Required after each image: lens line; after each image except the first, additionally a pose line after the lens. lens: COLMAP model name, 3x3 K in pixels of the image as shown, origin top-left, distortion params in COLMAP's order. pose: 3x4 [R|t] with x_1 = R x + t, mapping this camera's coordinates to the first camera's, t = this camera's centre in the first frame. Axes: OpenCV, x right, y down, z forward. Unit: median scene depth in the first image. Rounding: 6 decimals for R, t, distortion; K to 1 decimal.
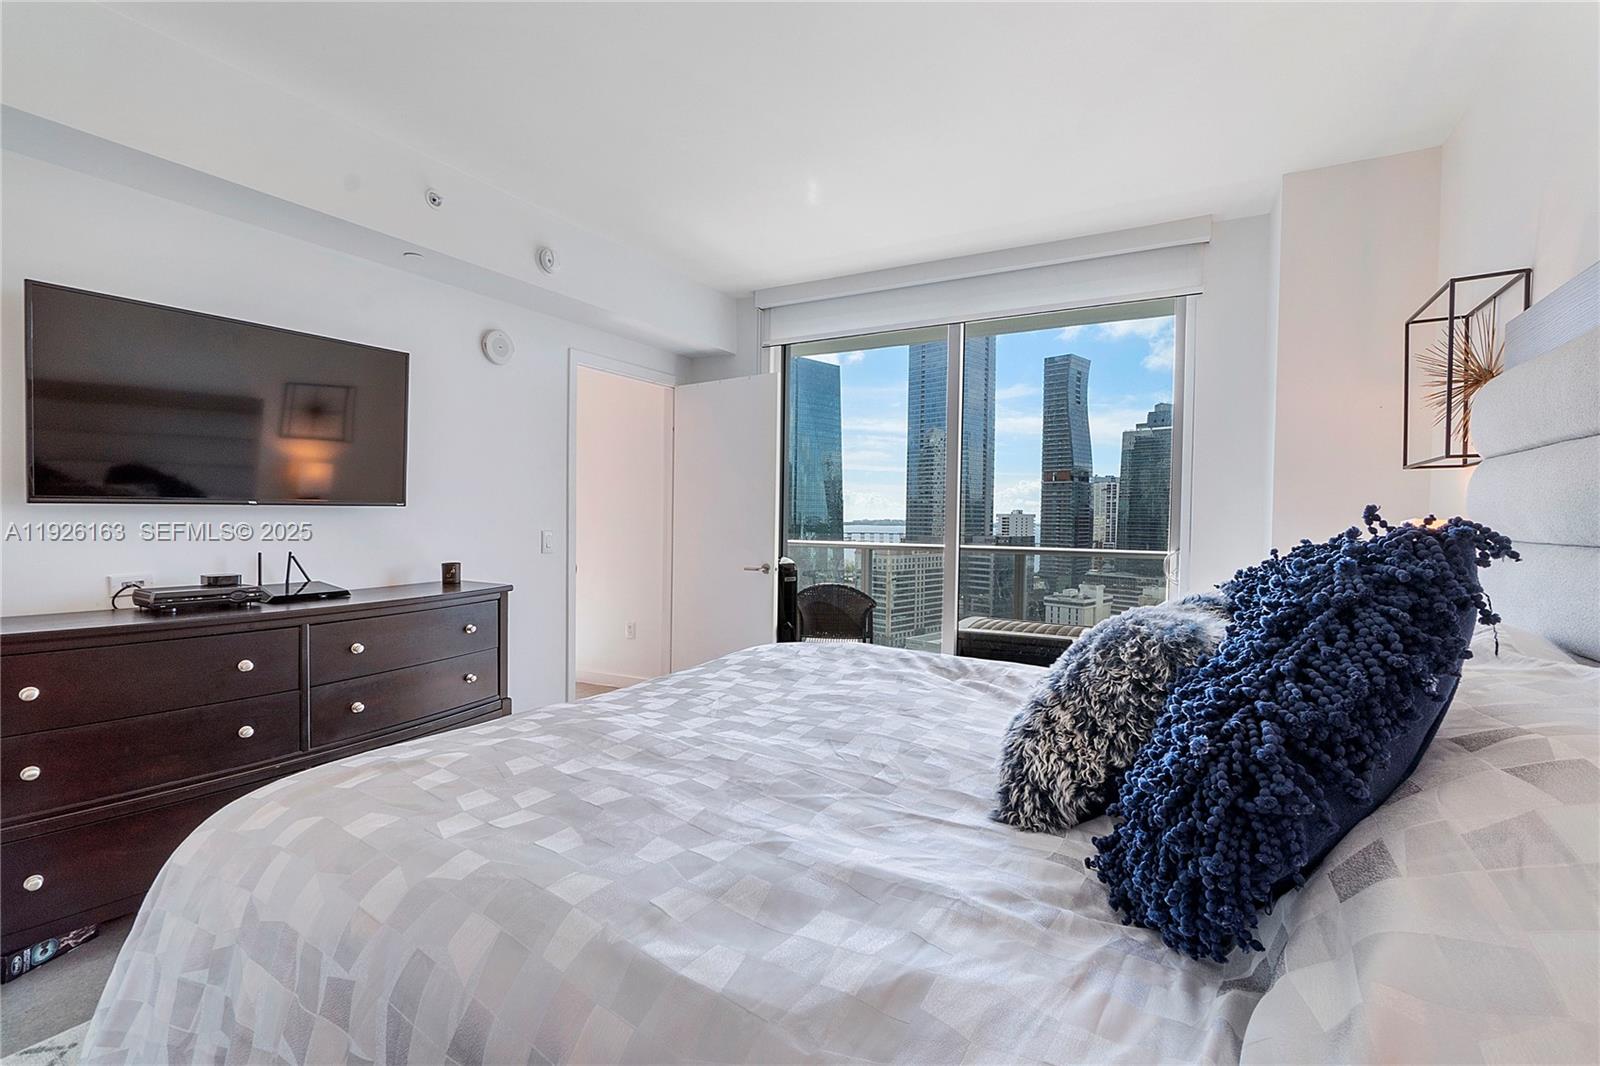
lens RADIAL K [[697.6, 0, 790.6], [0, 697.6, 530.7], [0, 0, 1]] dist [-0.002183, -0.000039]
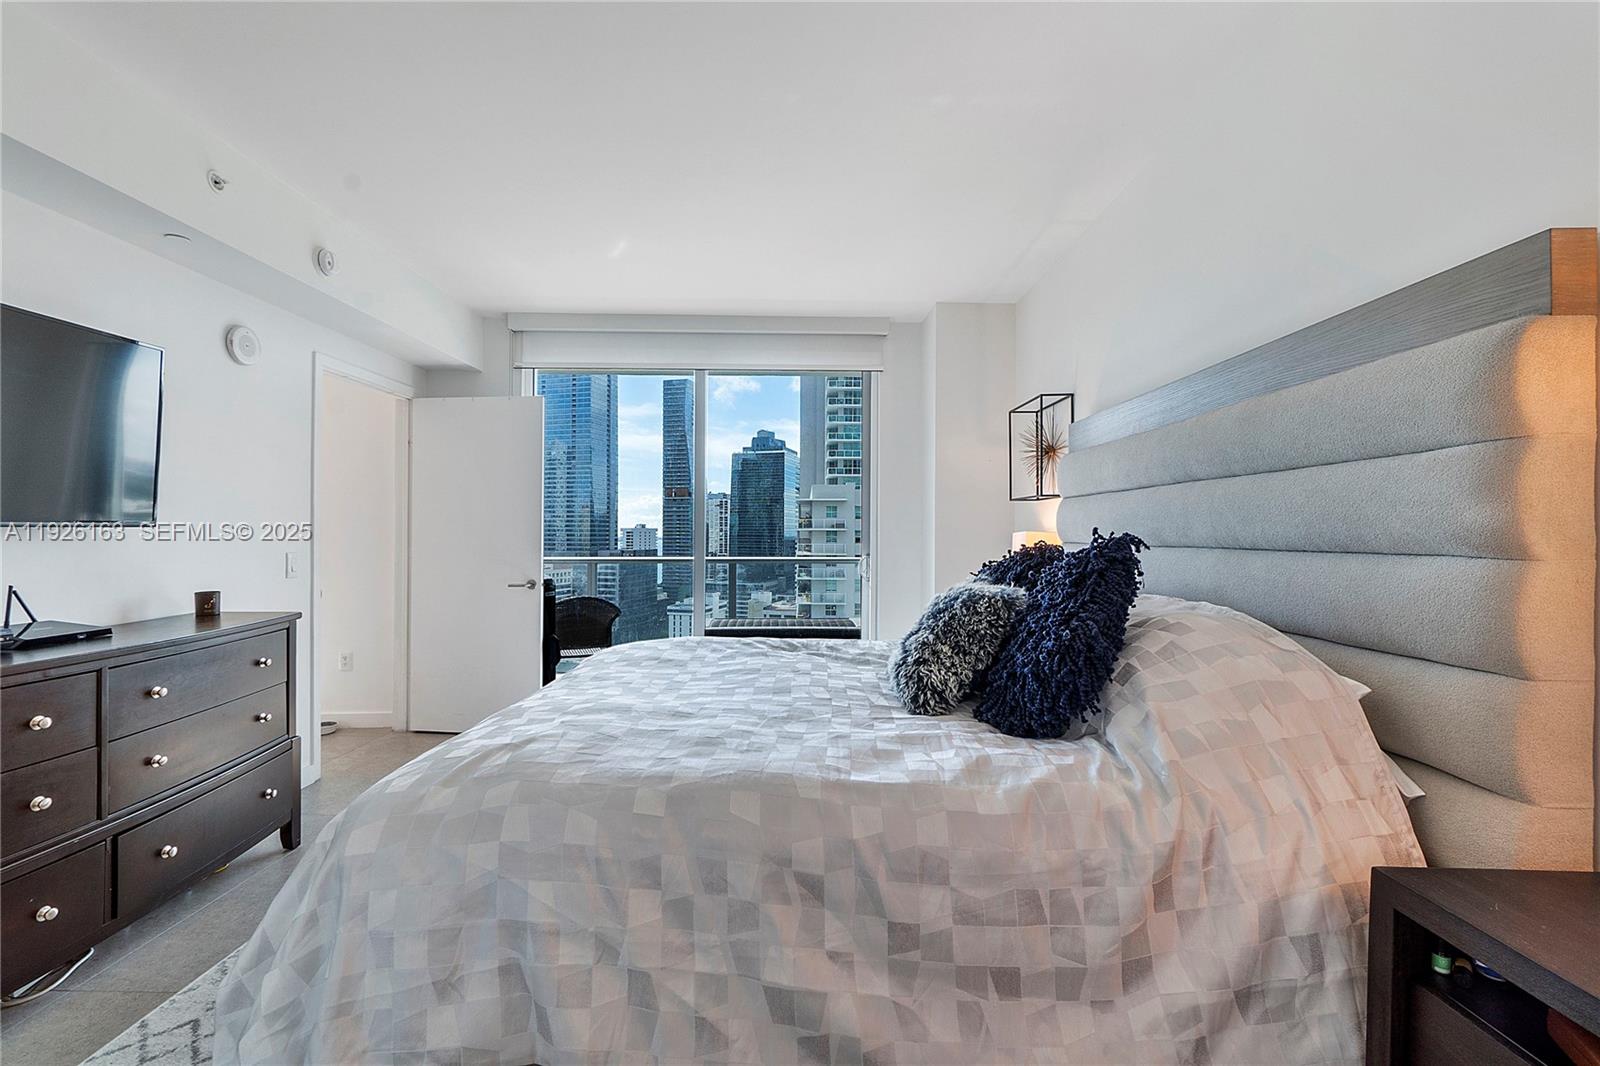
lens RADIAL K [[697.6, 0, 790.6], [0, 697.6, 530.7], [0, 0, 1]] dist [-0.002183, -0.000039]
pose [[0.862011, -0.008449, 0.506818, -0.301801], [0.018803, 0.999706, -0.015314, -0.002754], [-0.506540, 0.022731, 0.861917, -0.114980]]
